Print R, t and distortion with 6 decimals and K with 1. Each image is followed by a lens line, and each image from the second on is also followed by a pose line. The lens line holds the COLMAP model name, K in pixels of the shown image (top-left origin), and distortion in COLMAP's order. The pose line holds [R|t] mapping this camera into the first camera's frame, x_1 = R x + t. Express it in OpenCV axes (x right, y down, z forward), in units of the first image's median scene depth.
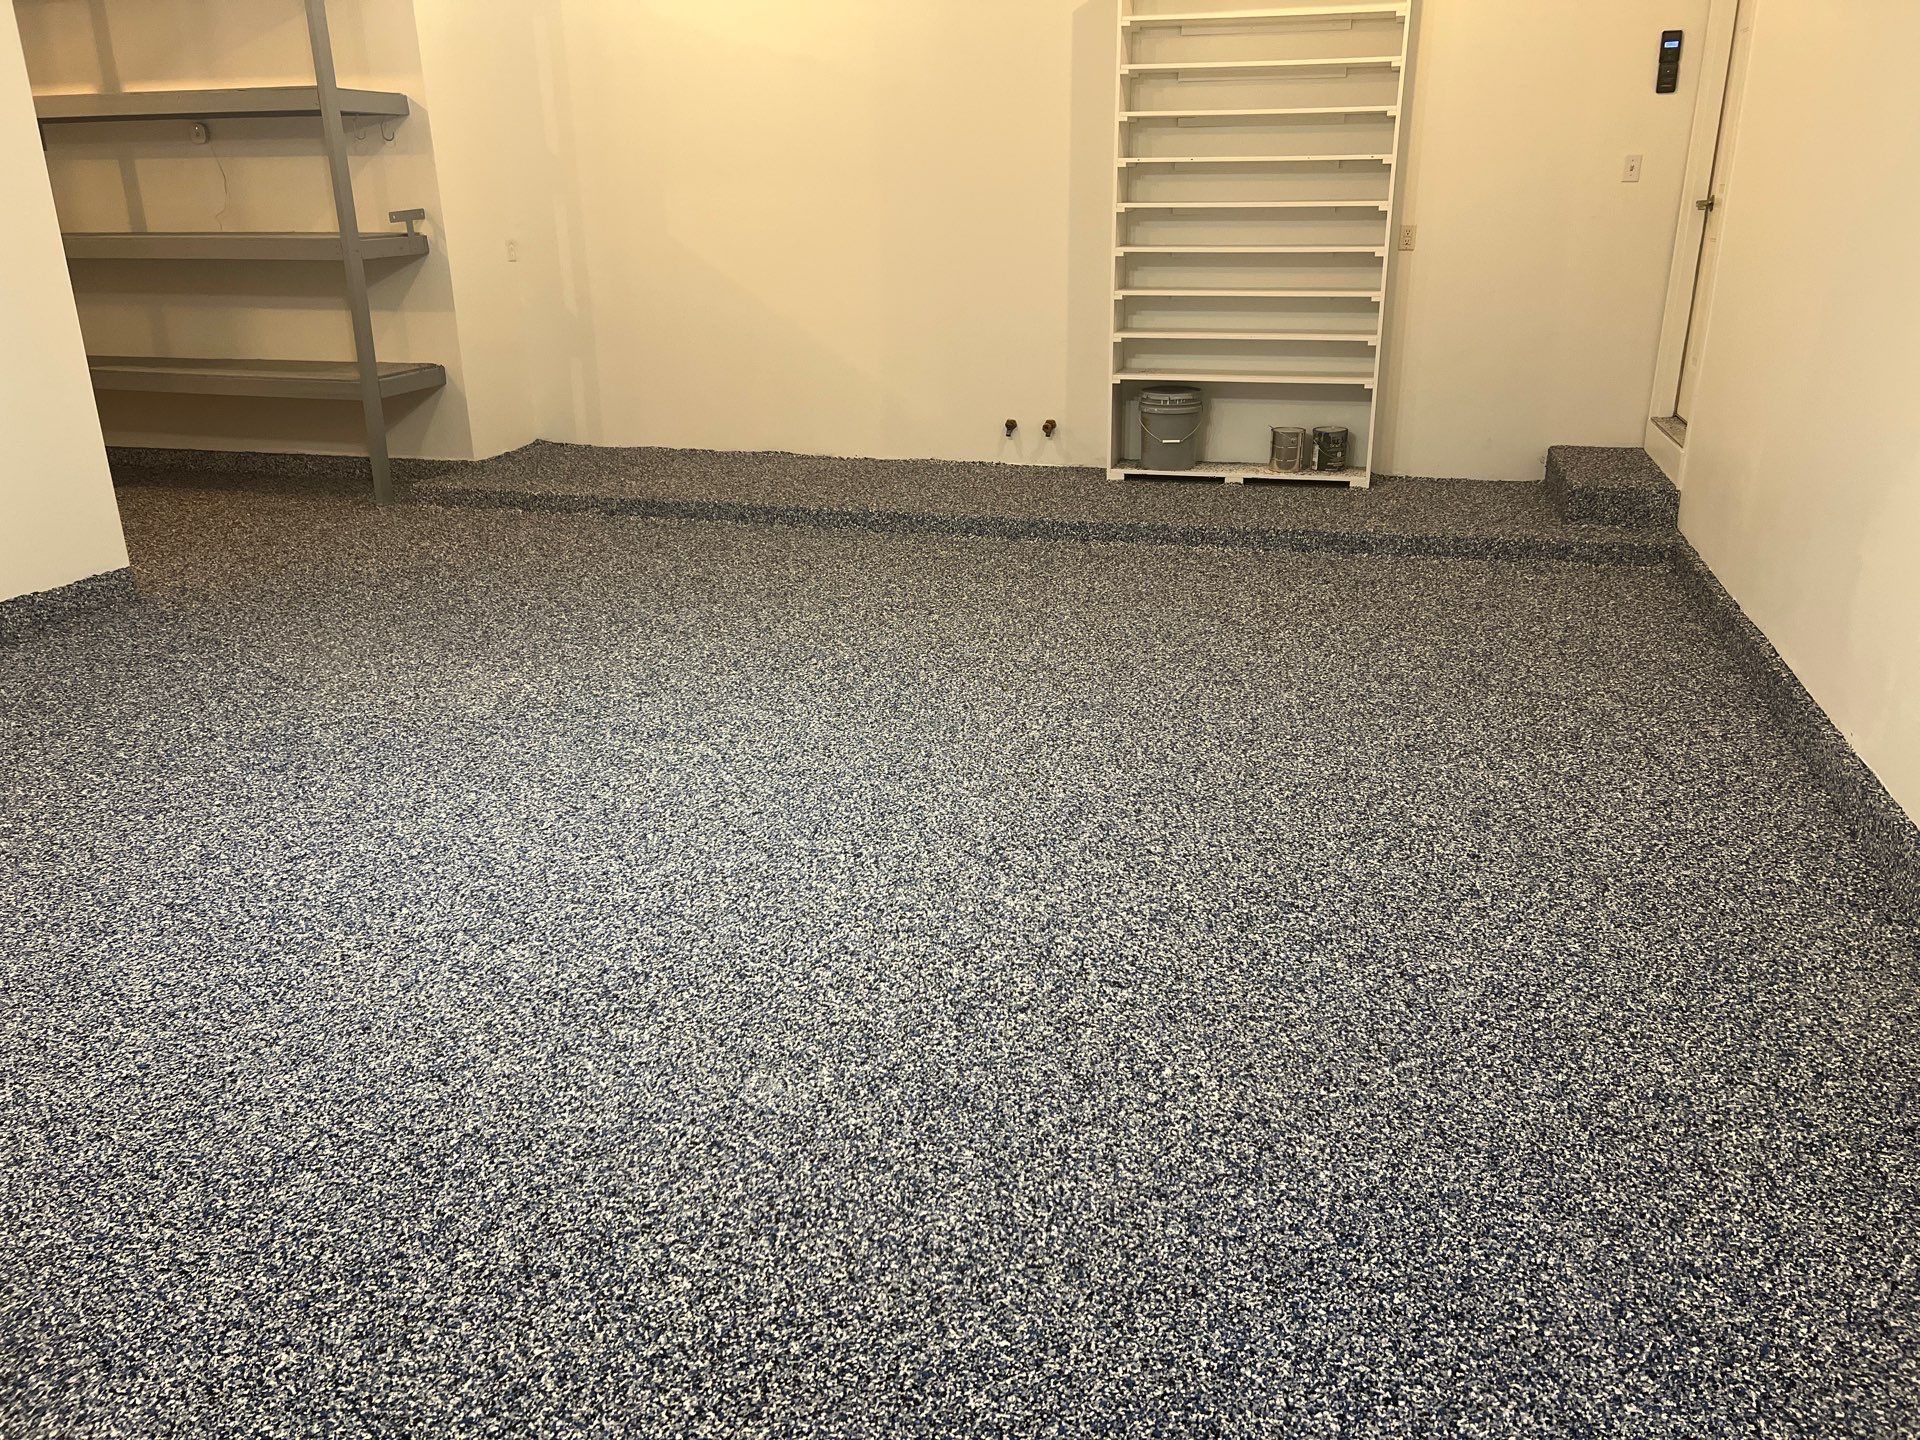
lens RADIAL K [[1400.0, 0, 982.9], [0, 1400.0, 728.0], [0, 0, 1]] dist [0.044973, -0.040004]
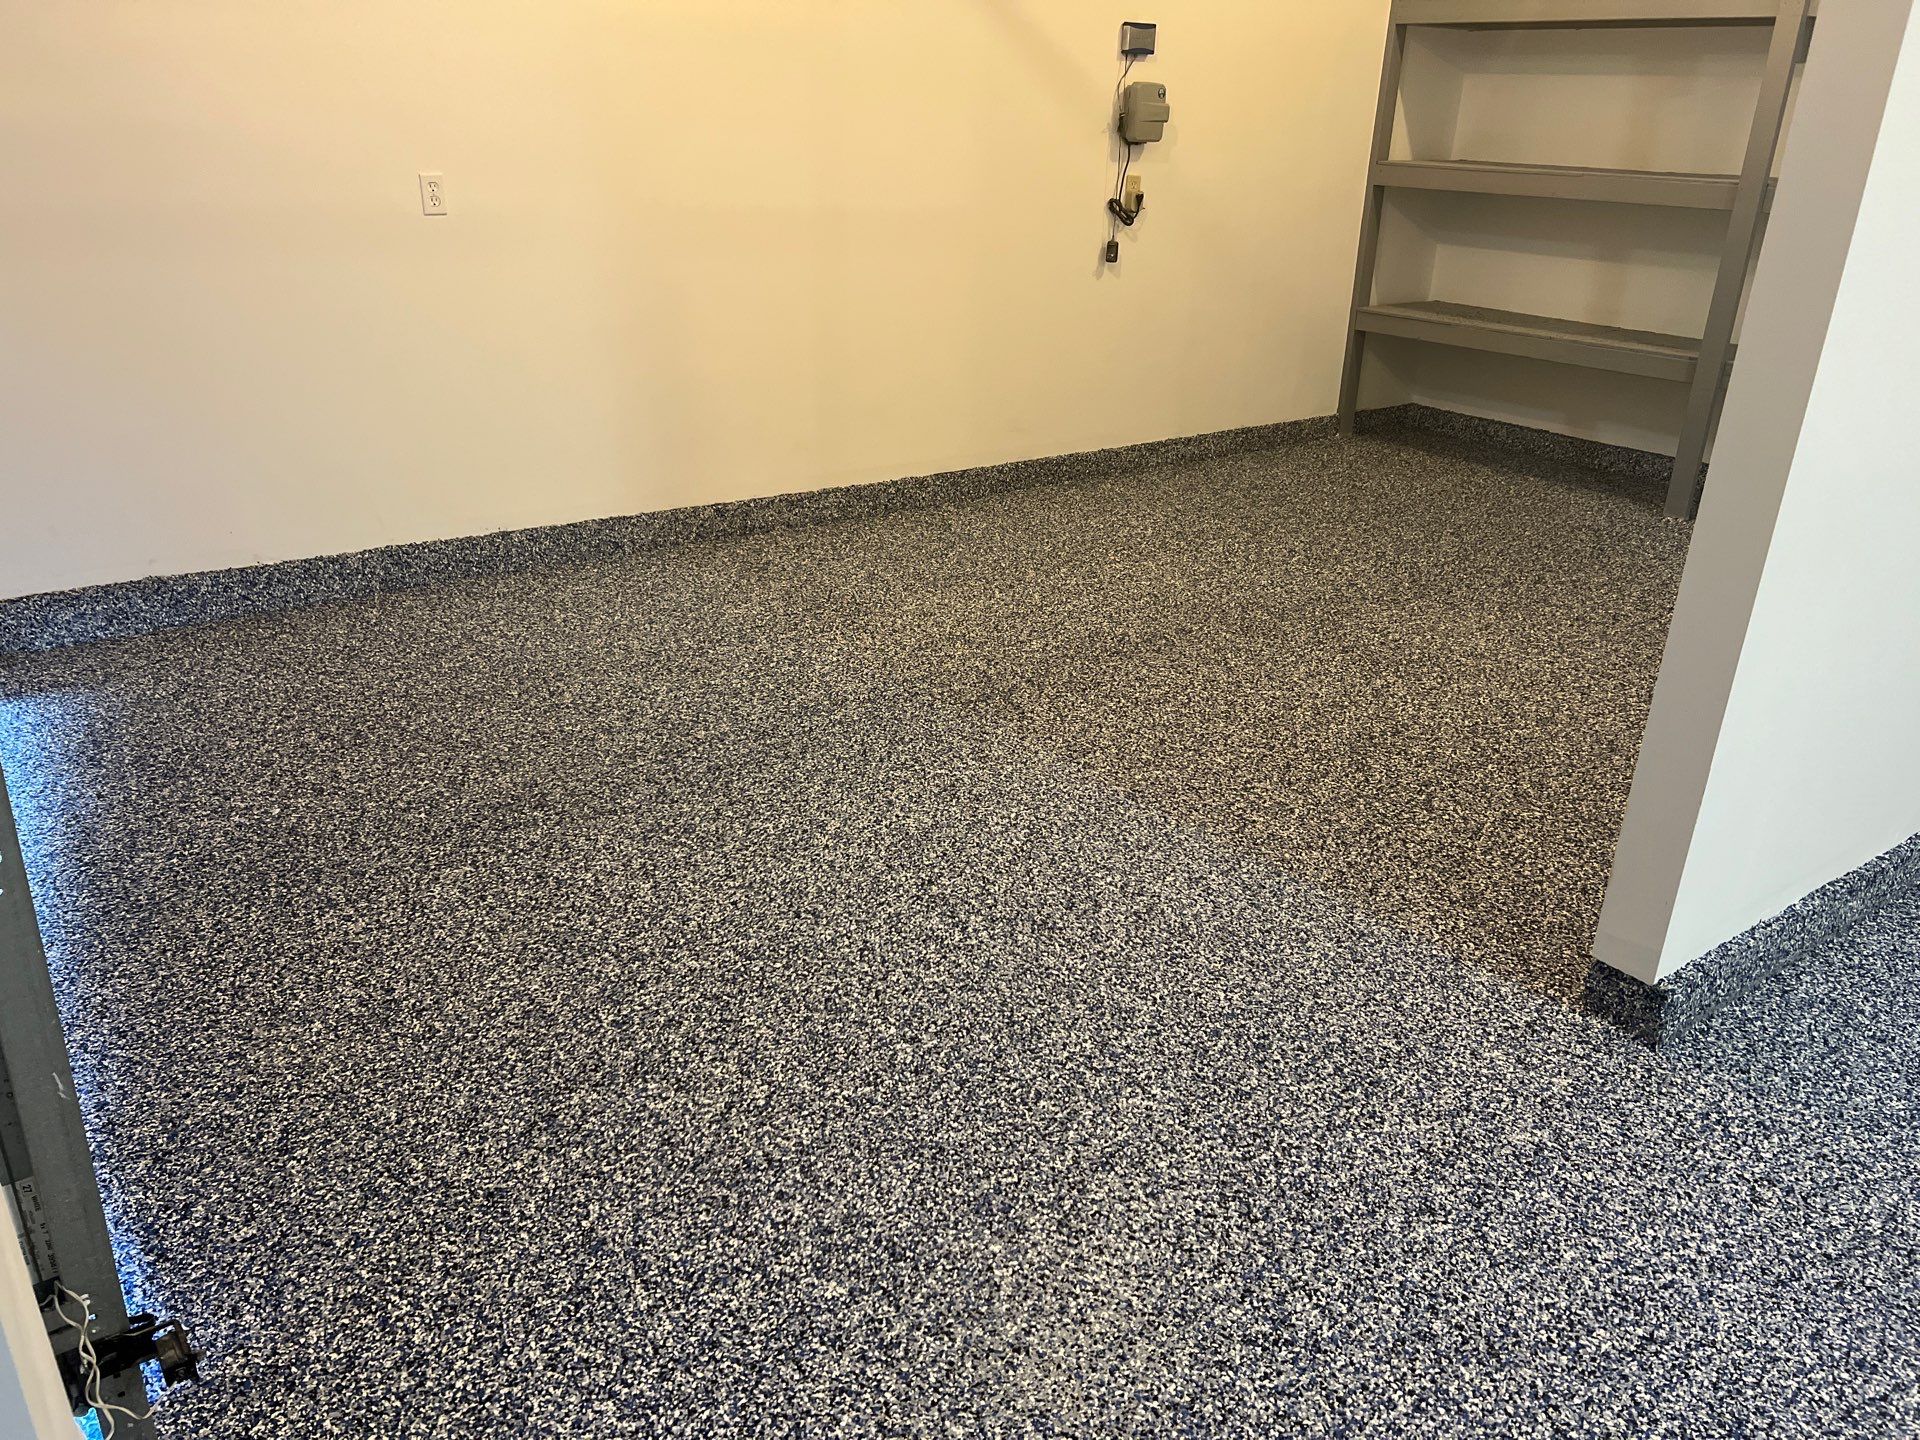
lens RADIAL K [[1437.4, 0, 960.0], [0, 1437.4, 720.0], [0, 0, 1]] dist [0.012813, 0.000370]
pose [[0.791043, 0.271913, -0.548009, -0.515374], [-0.254408, 0.960874, 0.109536, -0.058983], [0.556351, 0.052771, 0.829270, 0.171645]]
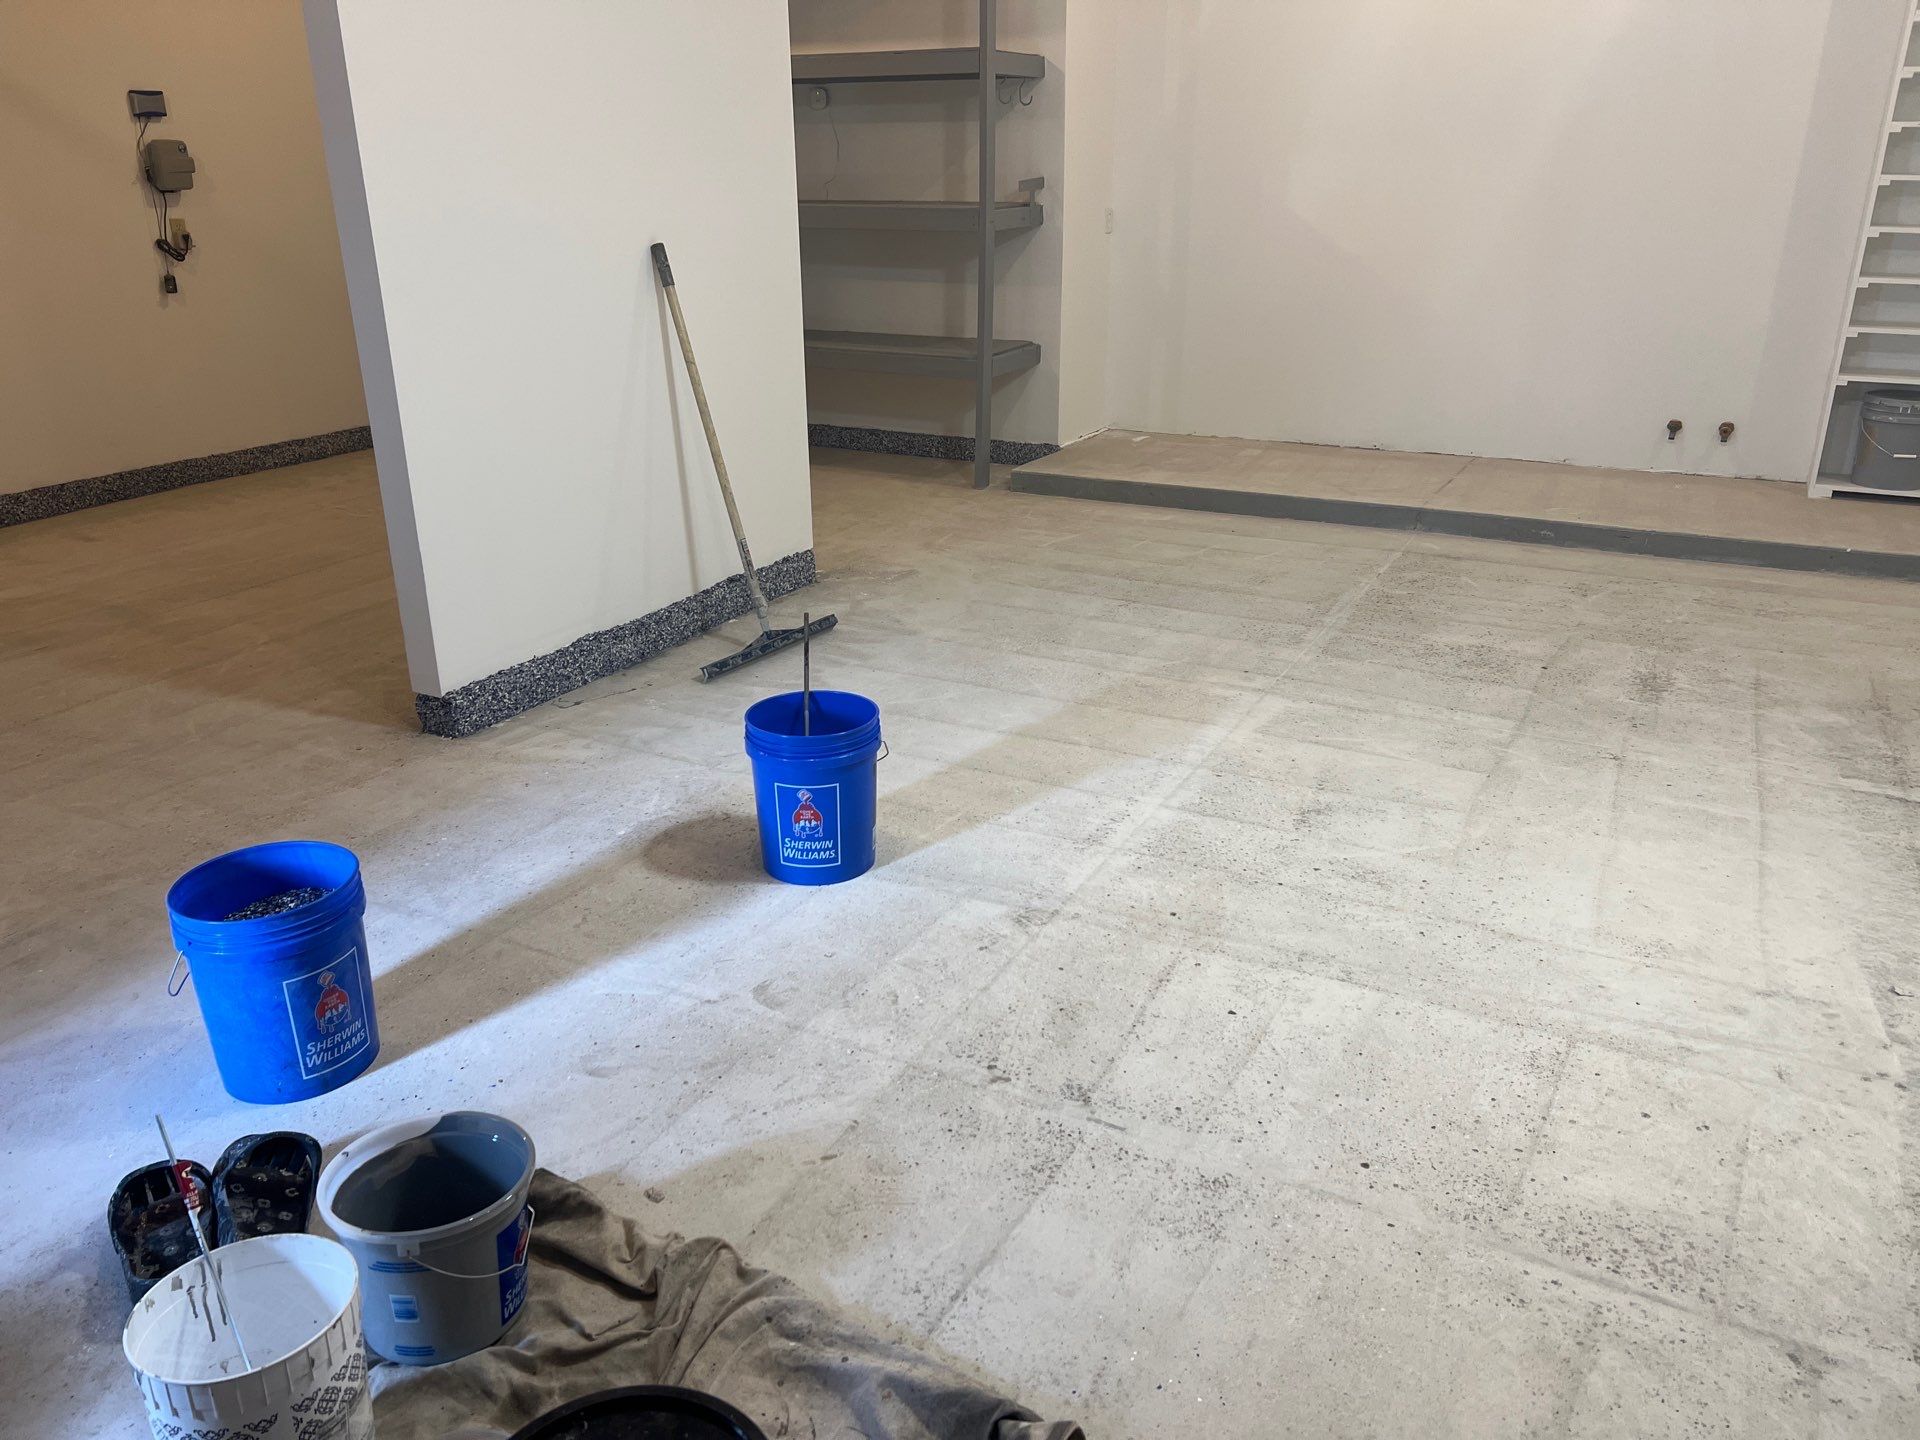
lens RADIAL K [[1401.2, 0, 960.0], [0, 1401.2, 720.0], [0, 0, 1]] dist [0.051520, -0.055202]
pose [[0.978867, 0.081617, -0.187503, -0.248443], [-0.079385, 0.996655, 0.019395, -0.017941], [0.188459, -0.004100, 0.982073, 0.057154]]
